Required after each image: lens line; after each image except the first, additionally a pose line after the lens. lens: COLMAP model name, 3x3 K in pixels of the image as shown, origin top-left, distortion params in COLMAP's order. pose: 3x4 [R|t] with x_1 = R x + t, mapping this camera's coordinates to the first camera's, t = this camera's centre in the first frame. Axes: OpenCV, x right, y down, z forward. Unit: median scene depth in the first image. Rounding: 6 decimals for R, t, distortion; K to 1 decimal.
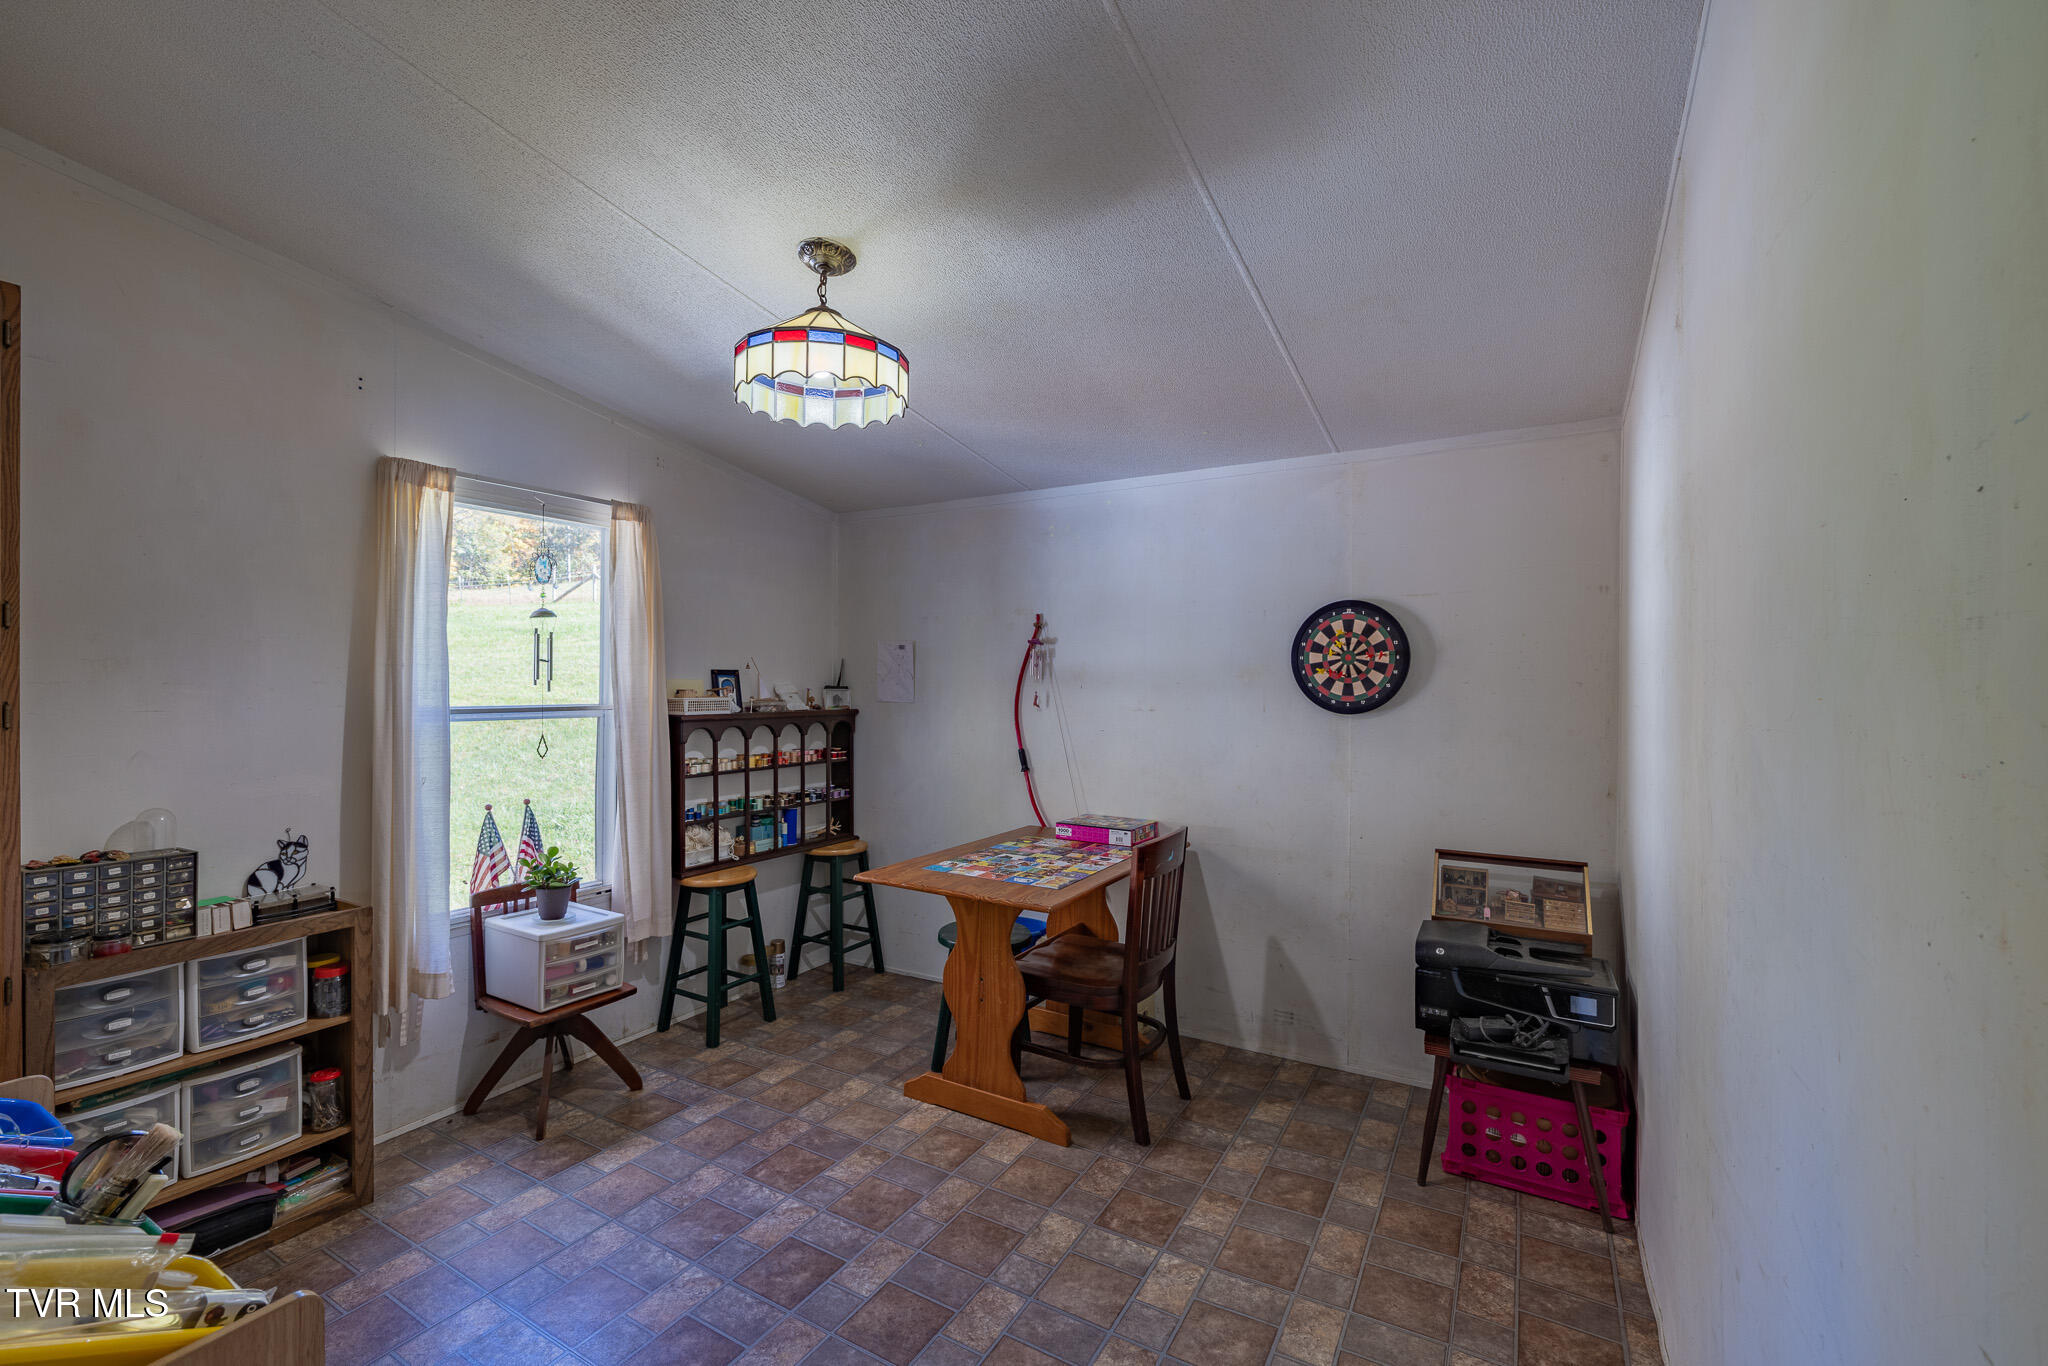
lens RADIAL K [[863.1, 0, 1020.0], [0, 863.1, 673.1], [0, 0, 1]] dist [0.001457, 0.000031]
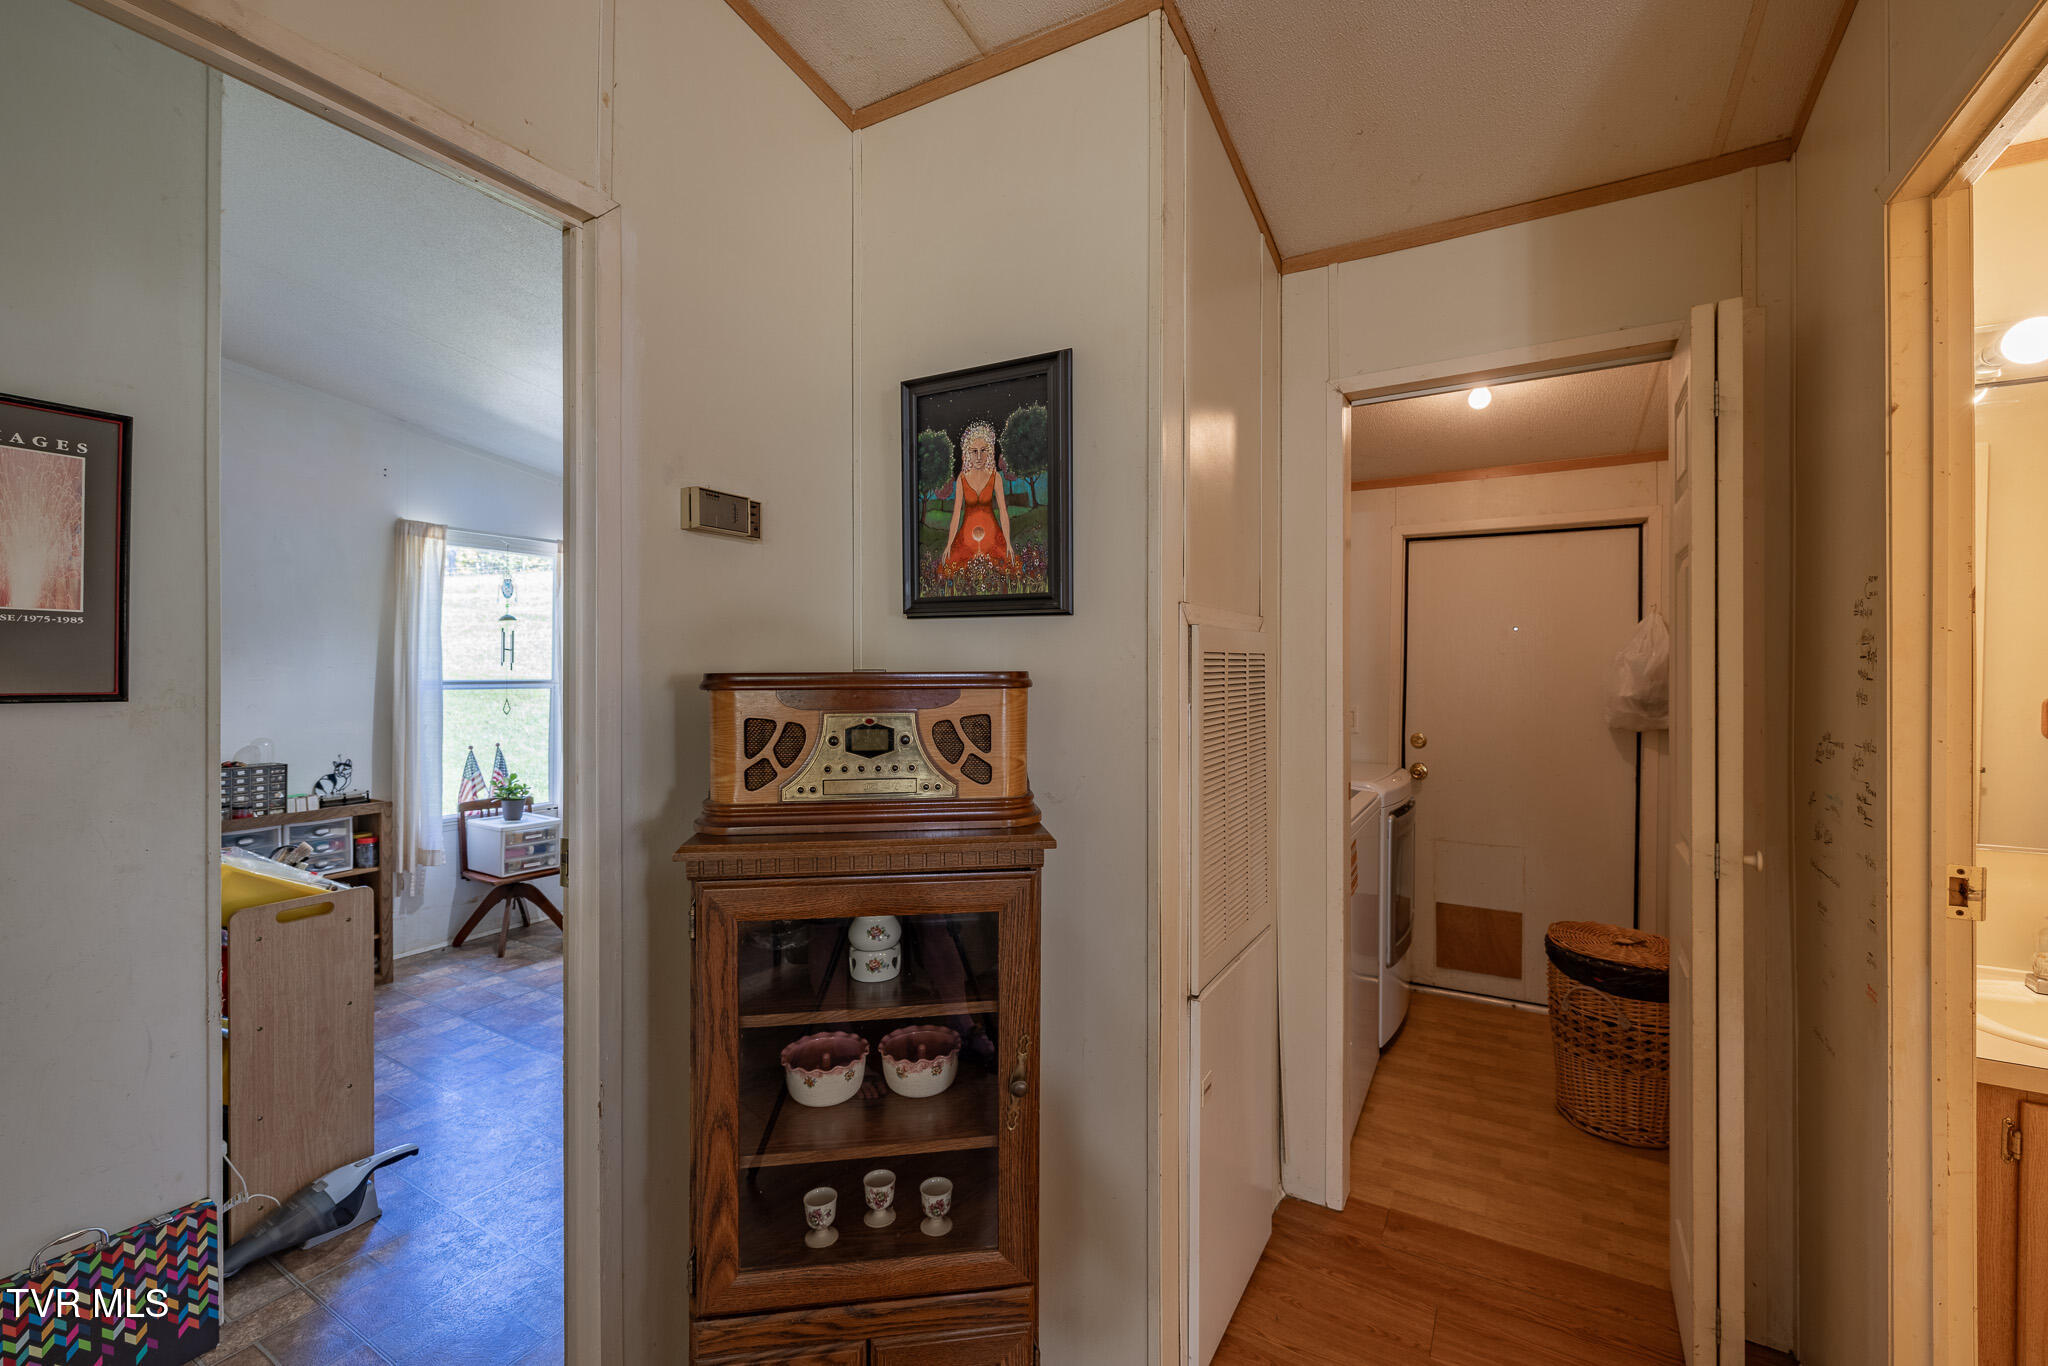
lens RADIAL K [[826.5, 0, 1020.5], [0, 826.5, 662.5], [0, 0, 1]] dist [0.001009, 0.000115]
pose [[0.999983, 0.004426, 0.003682, 0.379807], [-0.004443, 0.999979, 0.004683, -0.002854], [-0.003662, -0.004699, 0.999982, -0.499431]]
